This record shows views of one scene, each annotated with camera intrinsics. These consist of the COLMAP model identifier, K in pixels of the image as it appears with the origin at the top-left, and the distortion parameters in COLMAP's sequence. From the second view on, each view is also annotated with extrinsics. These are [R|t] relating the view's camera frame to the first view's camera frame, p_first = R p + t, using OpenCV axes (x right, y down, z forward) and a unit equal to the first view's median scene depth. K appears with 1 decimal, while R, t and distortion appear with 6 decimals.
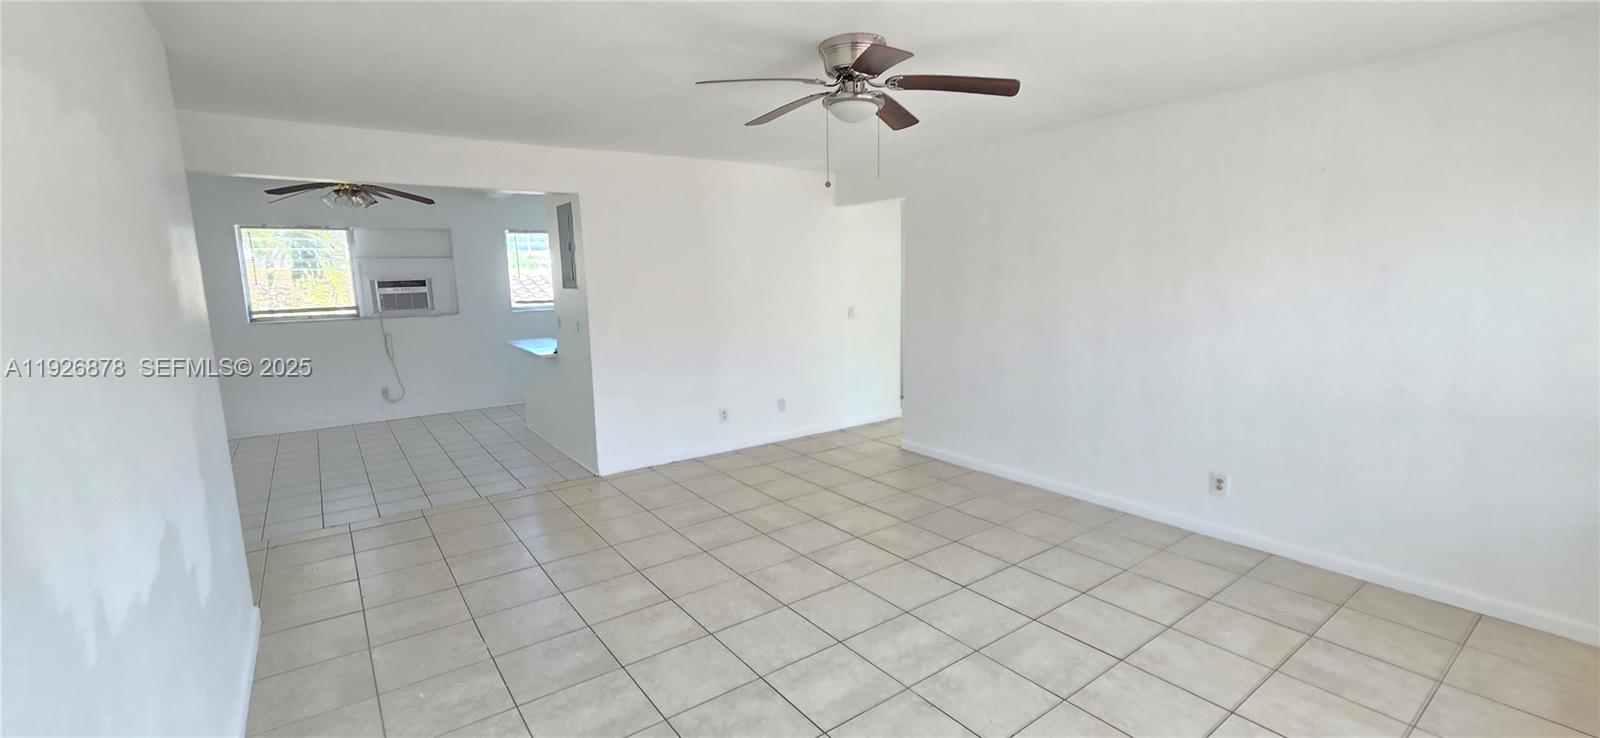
lens RADIAL K [[646.1, 0, 804.1], [0, 646.1, 372.0], [0, 0, 1]] dist [0.000724, 0.000480]
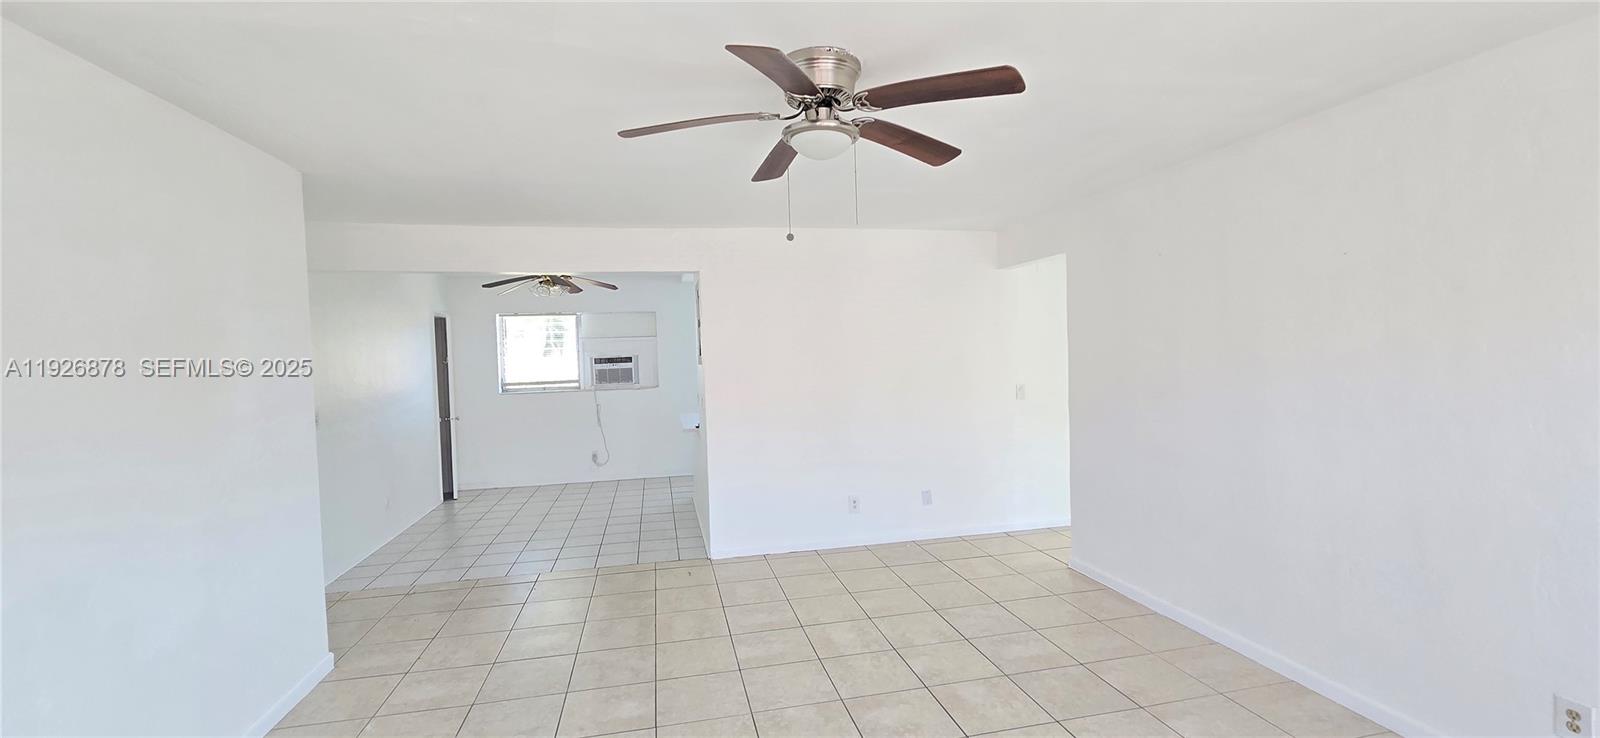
lens RADIAL K [[644.7, 0, 805.1], [0, 644.7, 378.1], [0, 0, 1]] dist [0.000674, 0.000170]
pose [[0.915236, 0.006875, -0.402859, 0.261012], [-0.048428, 0.994483, -0.093049, -0.031541], [0.399997, 0.104672, 0.910520, 0.208920]]
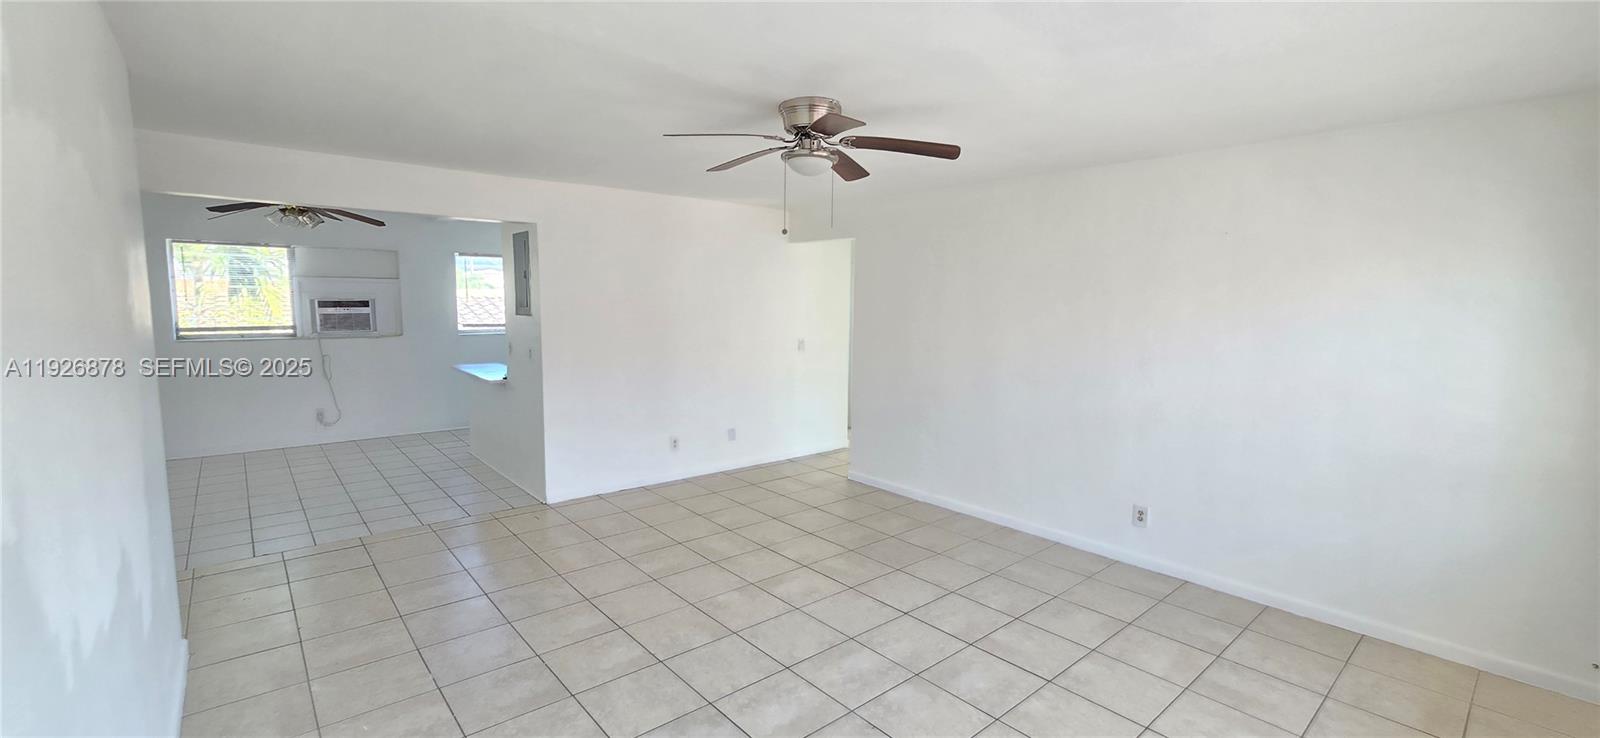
lens RADIAL K [[646.2, 0, 800.0], [0, 646.2, 369.0], [0, 0, 1]] dist [0.001515, 0.000312]
pose [[0.997013, 0.022038, 0.074025, -0.008510], [-0.018574, 0.998714, -0.047171, -0.009054], [-0.074969, 0.045655, 0.996140, -0.040583]]
